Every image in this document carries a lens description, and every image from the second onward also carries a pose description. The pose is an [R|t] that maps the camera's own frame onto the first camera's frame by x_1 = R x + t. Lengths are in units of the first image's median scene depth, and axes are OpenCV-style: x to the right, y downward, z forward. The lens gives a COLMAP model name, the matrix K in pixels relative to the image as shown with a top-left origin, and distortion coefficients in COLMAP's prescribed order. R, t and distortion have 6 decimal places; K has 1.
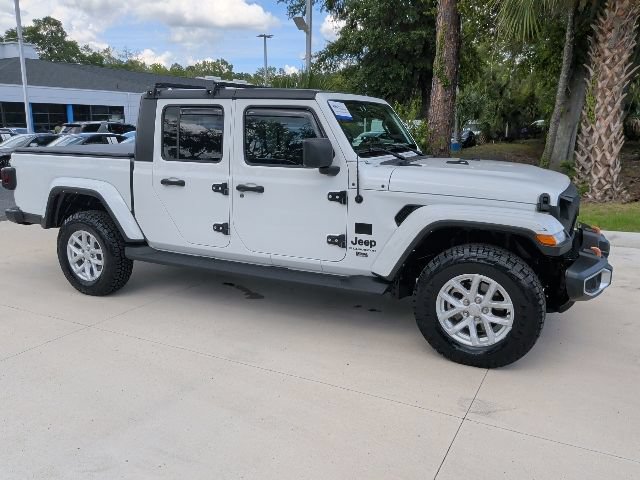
lens RADIAL K [[502.1, 0, 315.5], [0, 502.1, 241.9], [0, 0, 1]] dist [0.053998, -0.087933]
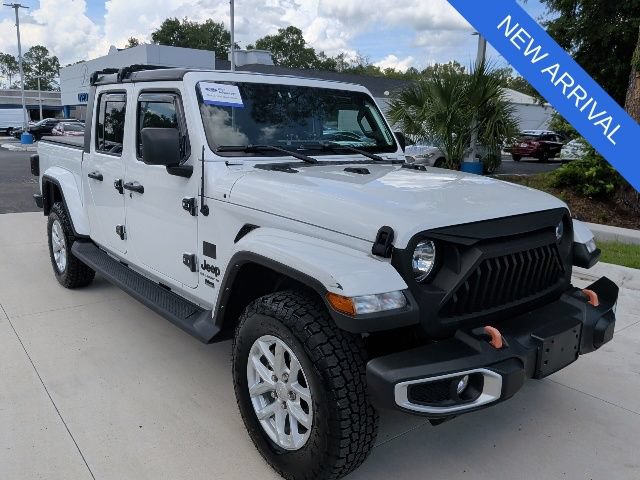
lens RADIAL K [[507.9, 0, 322.6], [0, 507.9, 238.8], [0, 0, 1]] dist [0.055609, -0.101815]
pose [[0.919699, 0.104389, -0.378492, 0.489343], [-0.109099, 0.993990, 0.009046, -0.062162], [0.377161, 0.032973, 0.925560, 0.324190]]
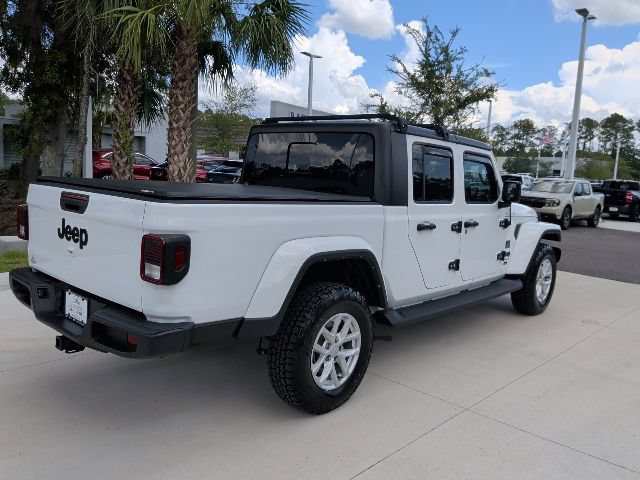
lens RADIAL K [[556.7, 0, 320.0], [0, 556.7, 240.0], [0, 0, 1]] dist [0.115135, -0.239479]
pose [[0.249869, -0.115540, 0.961362, -1.406986], [0.144562, 0.986179, 0.080949, -0.219409], [-0.957427, 0.118750, 0.263118, 0.988866]]
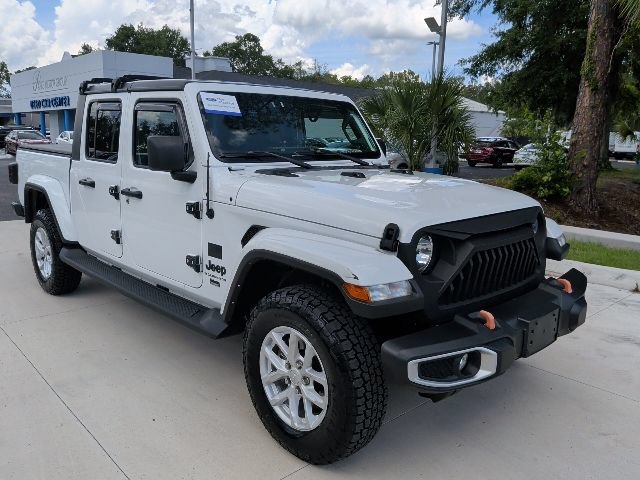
lens RADIAL K [[507.2, 0, 320.0], [0, 507.2, 240.0], [0, 0, 1]] dist [0.051277, -0.088846]
pose [[0.946249, 0.084106, -0.312311, 0.458032], [-0.091354, 0.995781, -0.008622, -0.046977], [0.310269, 0.036689, 0.949941, 0.258522]]
